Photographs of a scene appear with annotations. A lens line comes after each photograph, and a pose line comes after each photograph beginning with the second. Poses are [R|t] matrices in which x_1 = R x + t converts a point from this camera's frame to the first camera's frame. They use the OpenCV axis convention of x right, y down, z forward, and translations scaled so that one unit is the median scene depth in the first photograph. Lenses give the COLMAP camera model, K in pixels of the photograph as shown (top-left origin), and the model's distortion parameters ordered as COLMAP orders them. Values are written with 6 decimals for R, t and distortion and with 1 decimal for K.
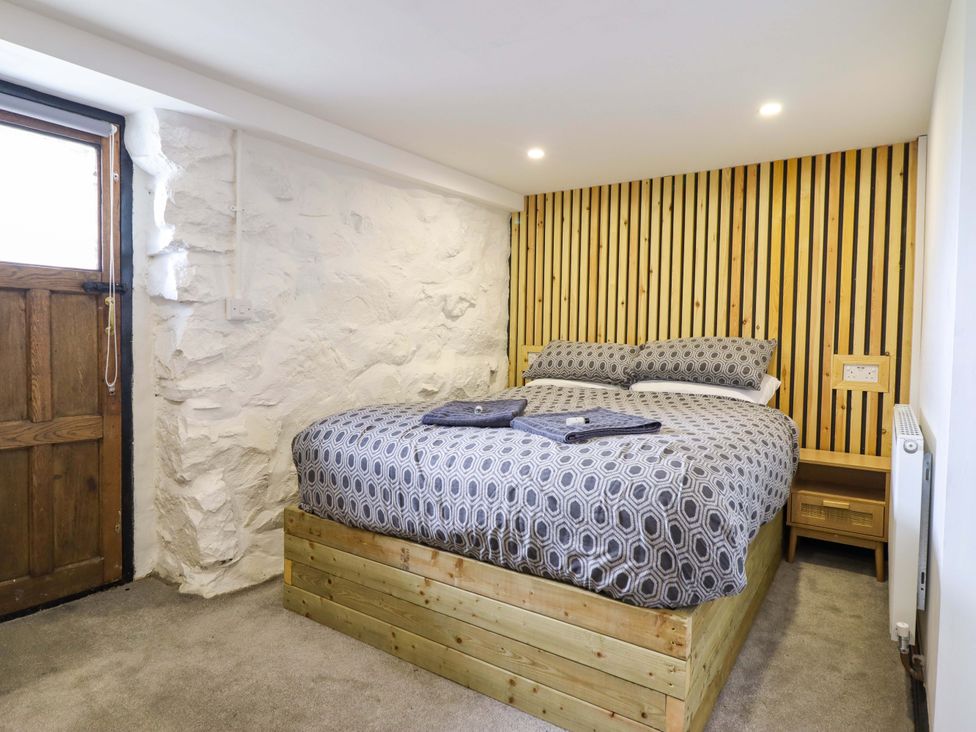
lens RADIAL K [[585.6, 0, 488.3], [0, 585.6, 350.3], [0, 0, 1]] dist [0.005357, -0.013088]
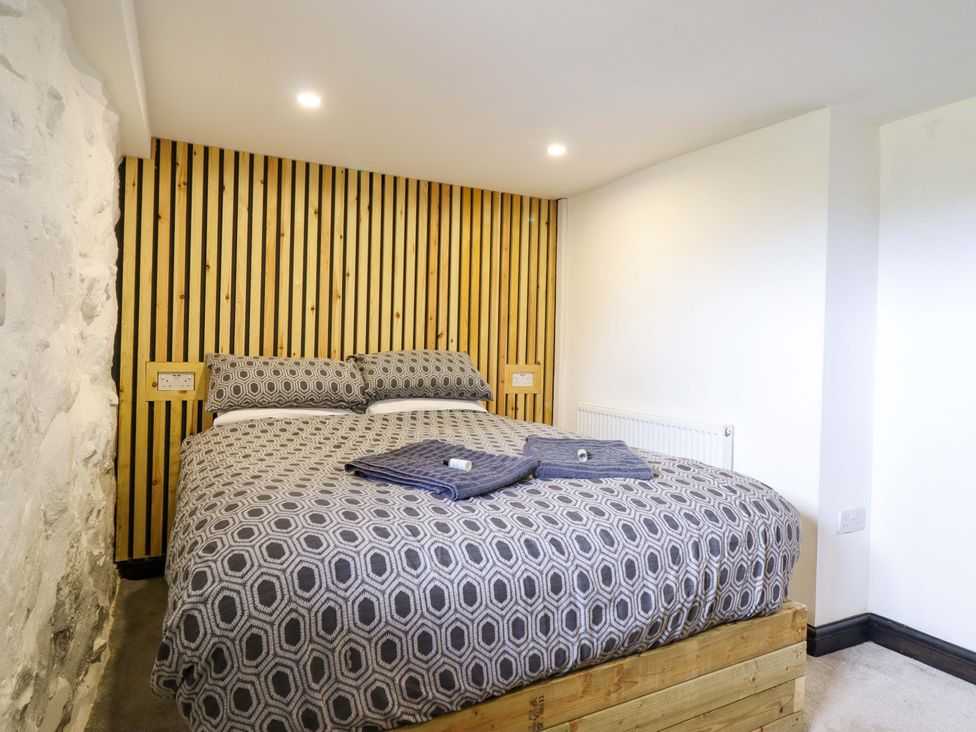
lens RADIAL K [[585.6, 0, 488.3], [0, 585.6, 350.3], [0, 0, 1]] dist [0.005357, -0.013088]
pose [[0.470915, -0.012207, 0.882094, -0.580626], [0.011652, 0.999903, 0.007616, -0.038120], [-0.882102, 0.006692, 0.471011, 0.592002]]
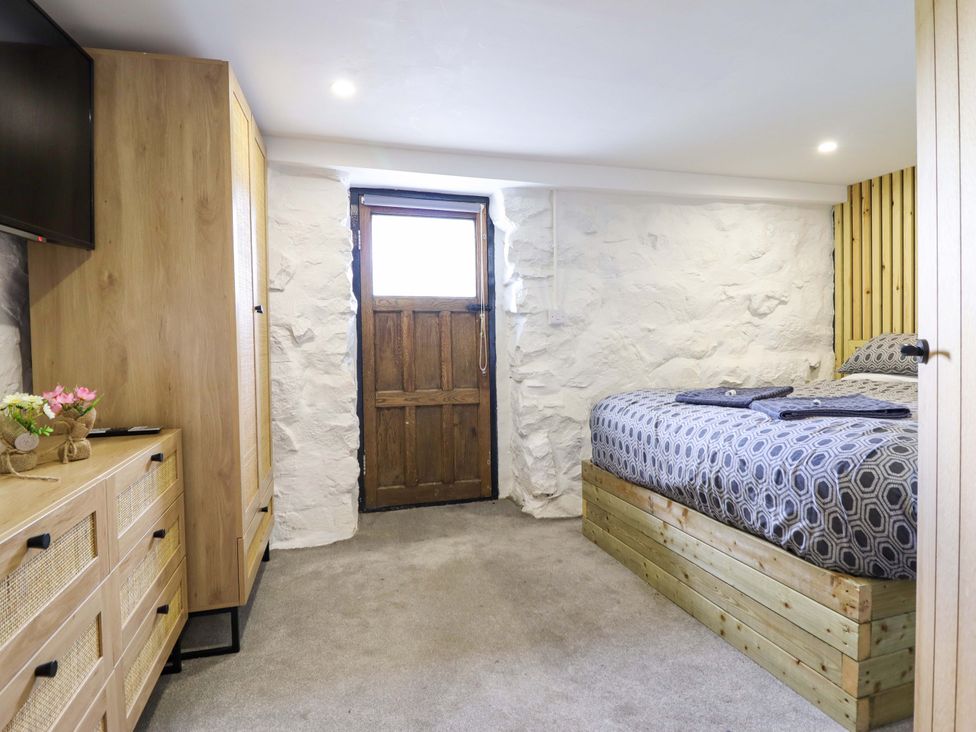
lens RADIAL K [[532.5, 0, 487.7], [0, 532.5, 350.9], [0, 0, 1]] dist [0.002755, -0.014866]
pose [[0.775041, -0.016673, -0.631691, 0.252541], [0.008380, 0.999835, -0.016109, 0.030763], [0.631855, 0.007192, 0.775053, -0.092070]]
